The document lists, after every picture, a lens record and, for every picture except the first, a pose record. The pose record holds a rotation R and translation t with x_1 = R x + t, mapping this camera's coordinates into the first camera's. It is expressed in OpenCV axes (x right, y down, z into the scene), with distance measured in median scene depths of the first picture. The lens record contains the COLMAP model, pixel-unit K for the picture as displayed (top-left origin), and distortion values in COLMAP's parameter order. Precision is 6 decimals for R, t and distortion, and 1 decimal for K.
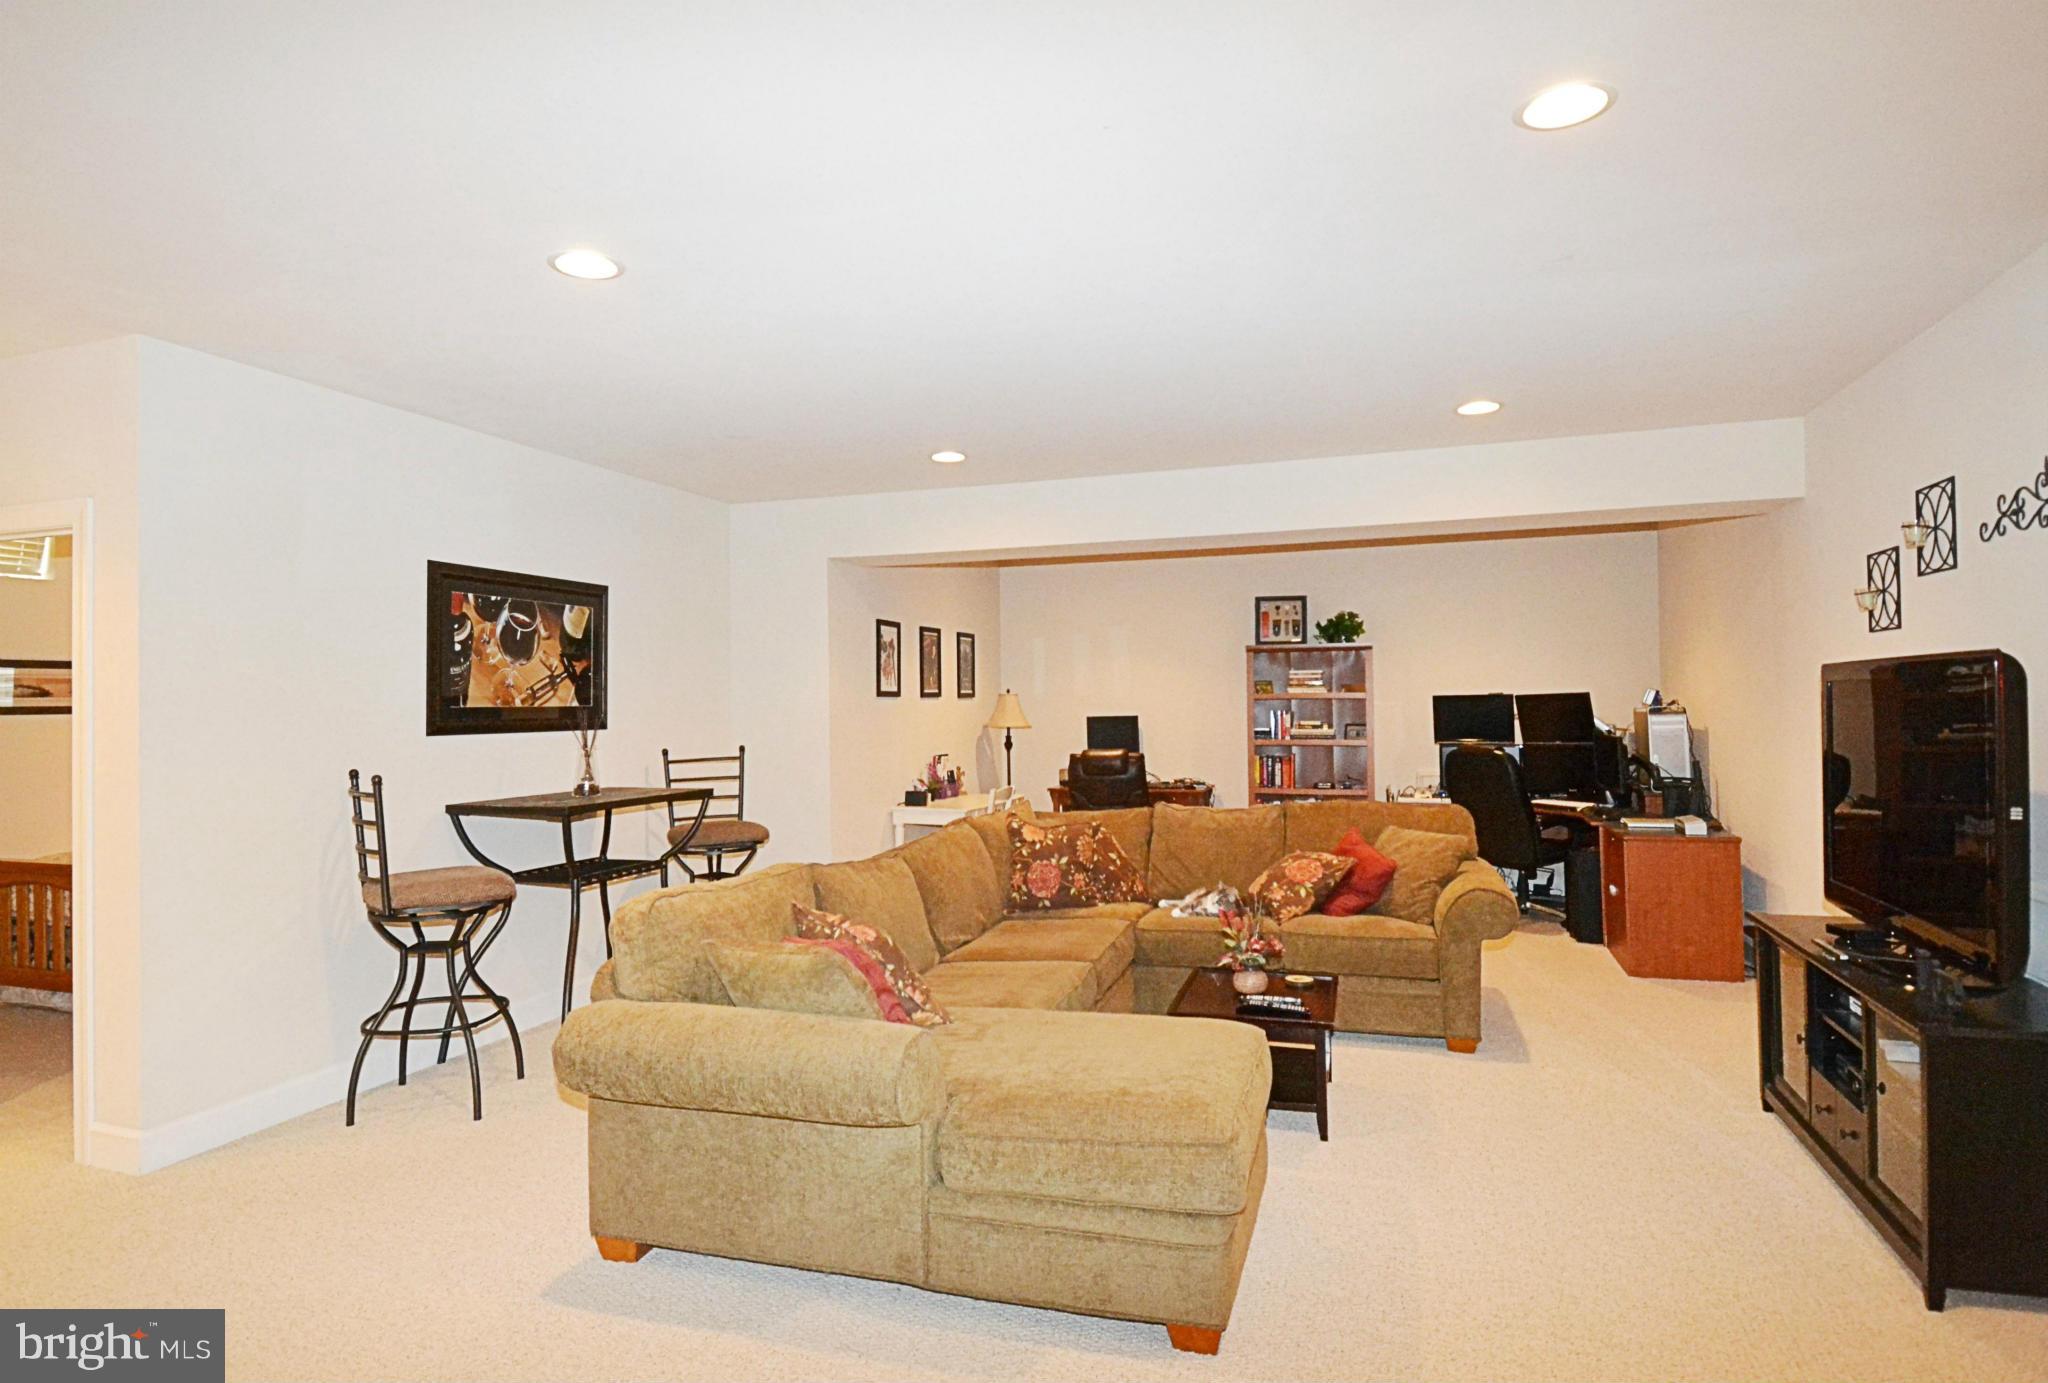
lens RADIAL K [[1116.6, 0, 1012.3], [0, 1116.6, 688.4], [0, 0, 1]] dist [0.004907, -0.000928]
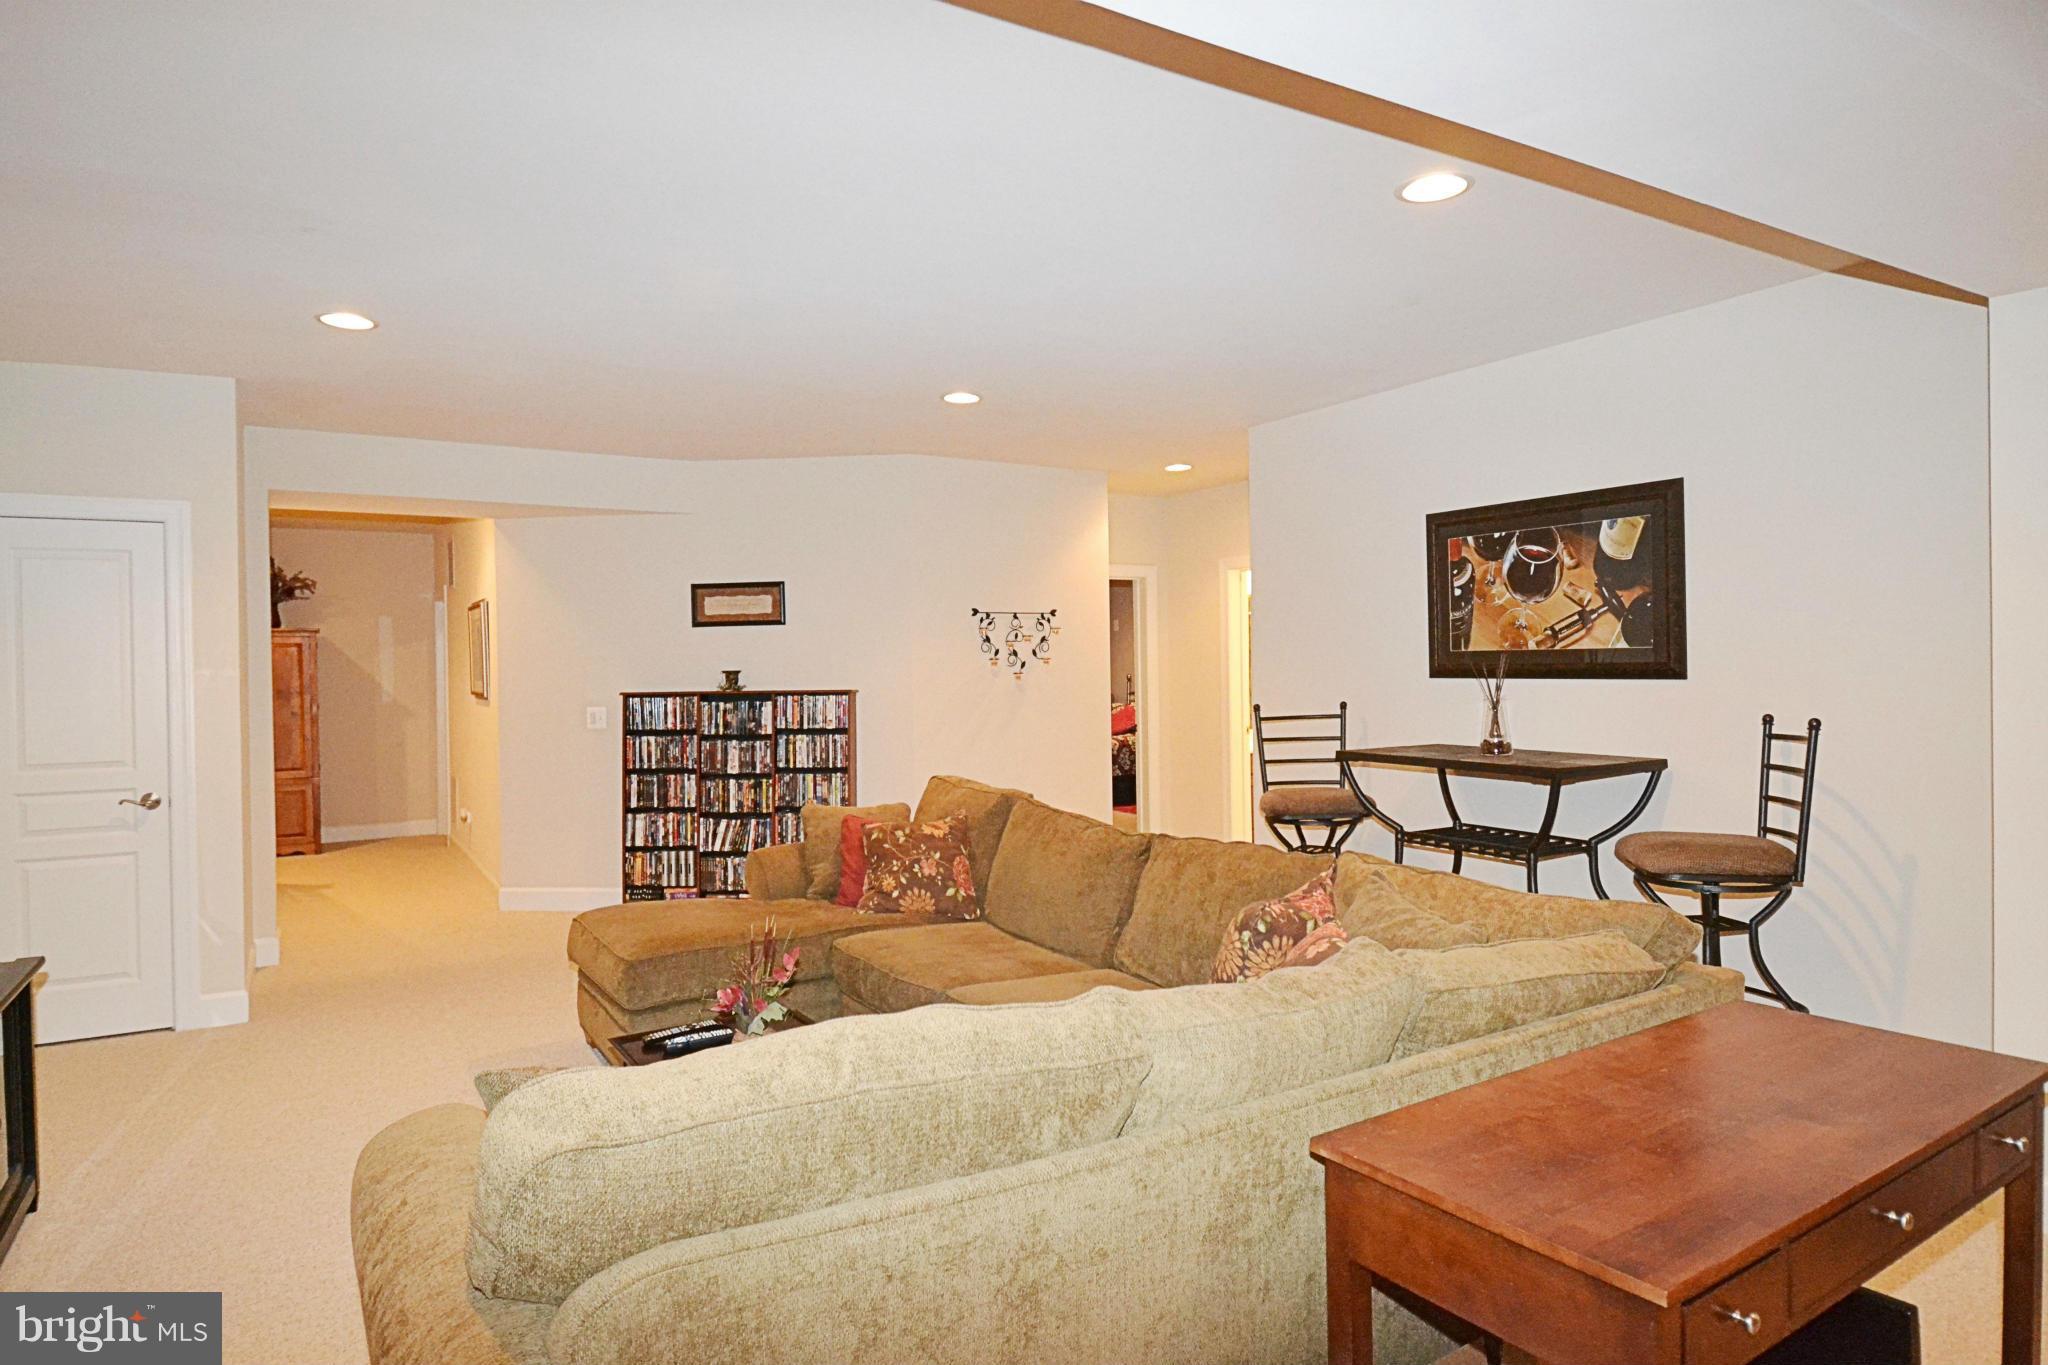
lens RADIAL K [[1077.9, 0, 1019.2], [0, 1077.9, 674.6], [0, 0, 1]] dist [0.043860, -0.049254]
pose [[-0.593051, 0.025924, -0.804747, 0.506119], [0.032769, 0.999431, 0.008047, 0.015975], [0.804498, -0.021598, -0.593563, 1.197336]]
